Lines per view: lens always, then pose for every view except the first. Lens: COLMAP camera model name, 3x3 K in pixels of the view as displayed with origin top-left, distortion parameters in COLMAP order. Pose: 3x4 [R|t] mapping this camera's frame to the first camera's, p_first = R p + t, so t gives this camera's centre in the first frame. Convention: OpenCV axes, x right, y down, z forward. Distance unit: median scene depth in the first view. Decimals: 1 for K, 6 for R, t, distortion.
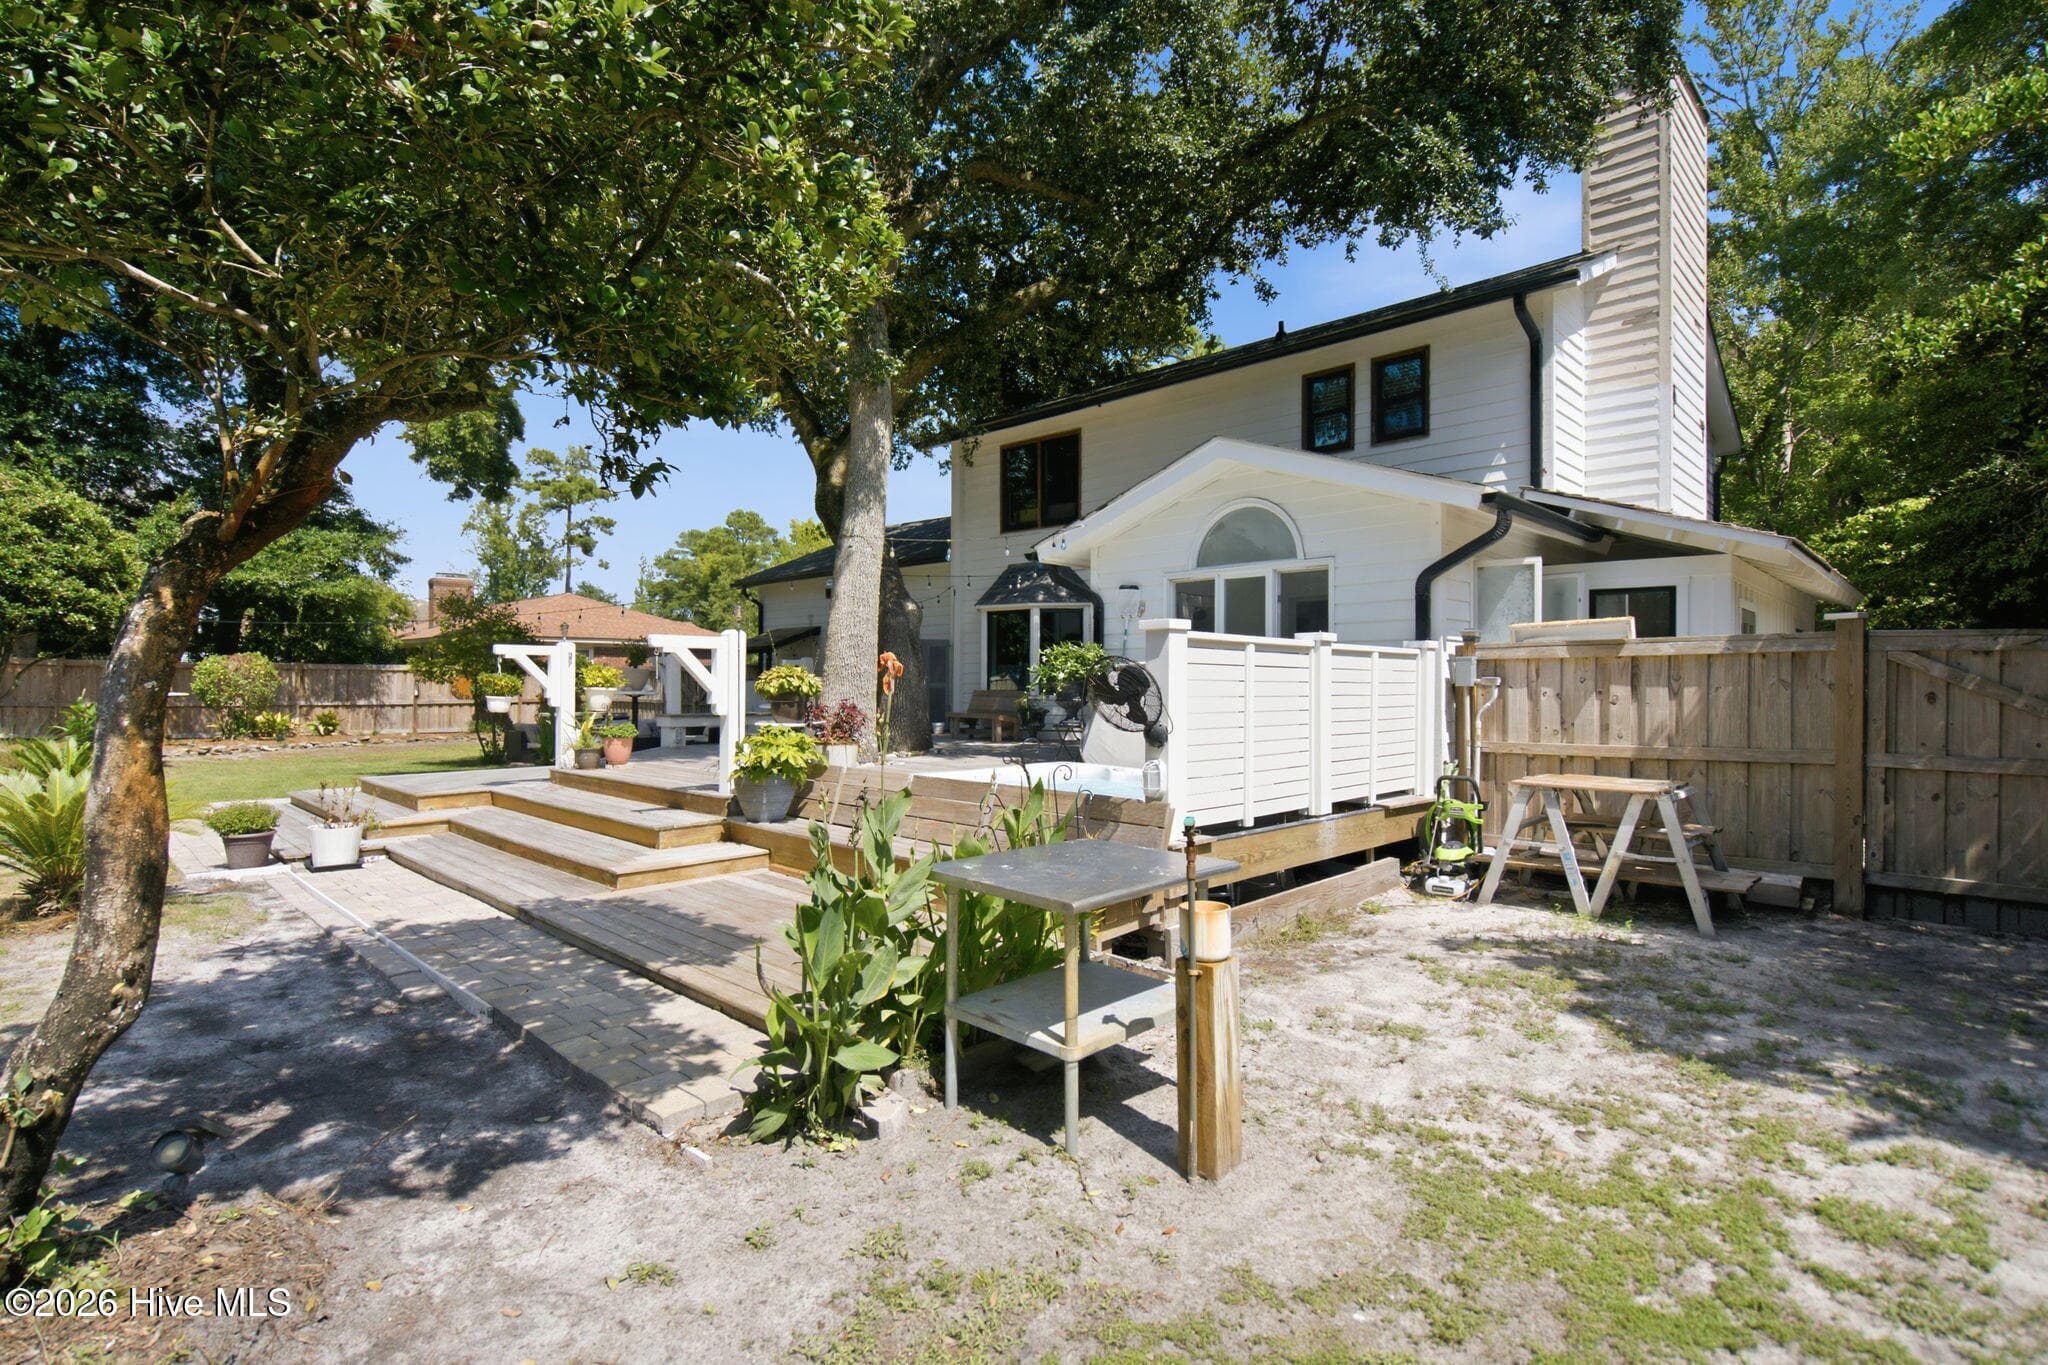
lens RADIAL K [[957.0, 0, 1023.5], [0, 957.0, 687.0], [0, 0, 1]] dist [-0.001356, 0.000355]
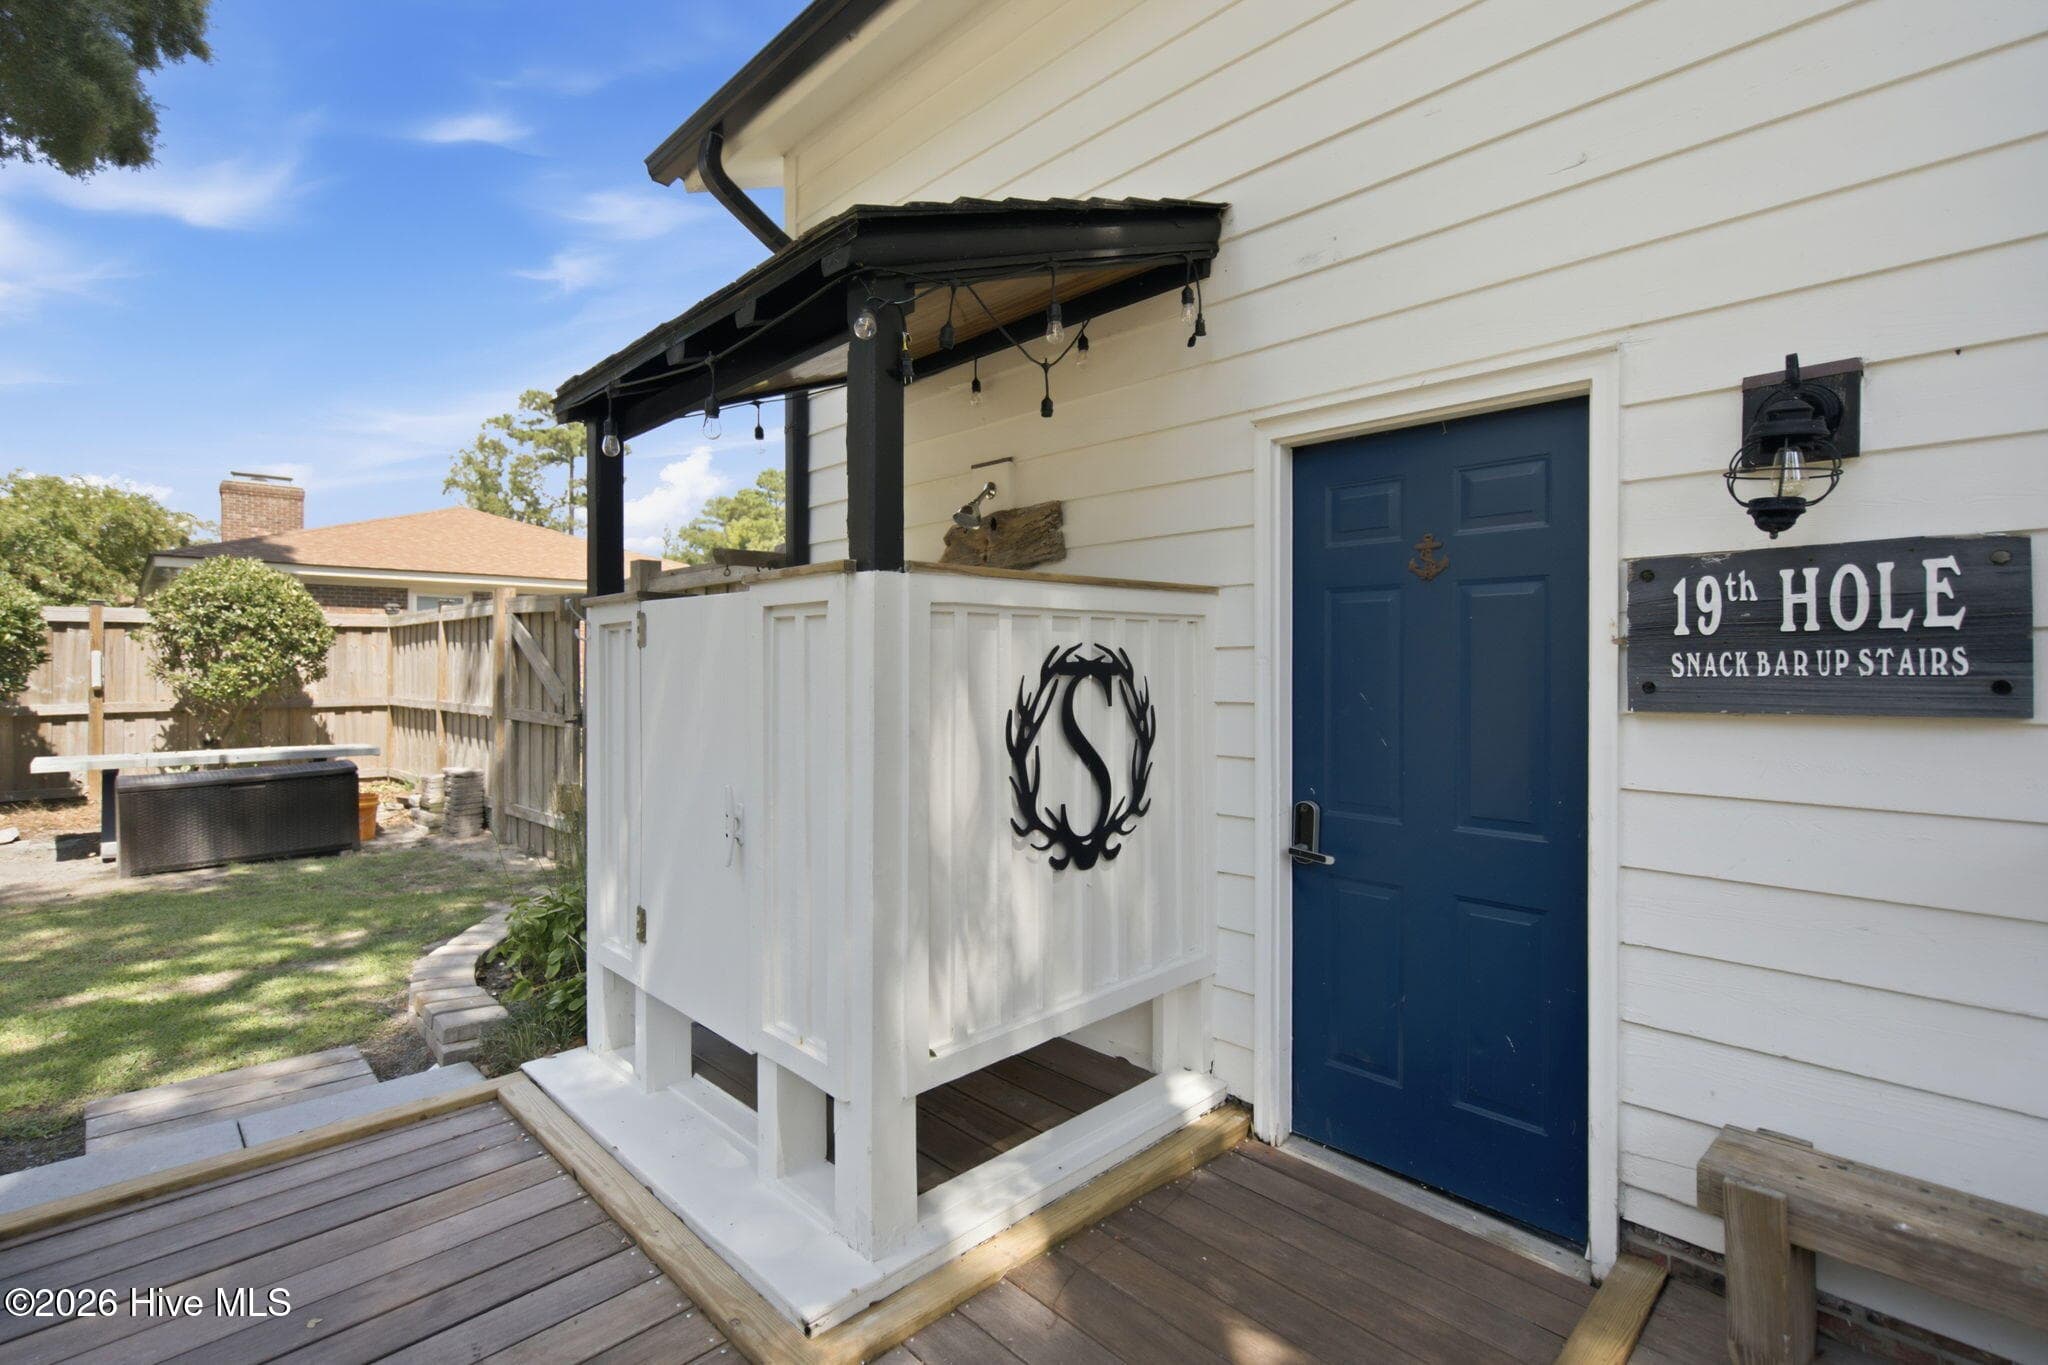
lens RADIAL K [[957.0, 0, 1029.4], [0, 957.0, 682.9], [0, 0, 1]] dist [-0.001356, 0.000355]
pose [[0.999549, -0.008345, -0.028863, -0.333035], [0.008723, 0.999878, 0.012978, 0.006277], [0.028751, -0.013224, 0.999499, 1.152206]]
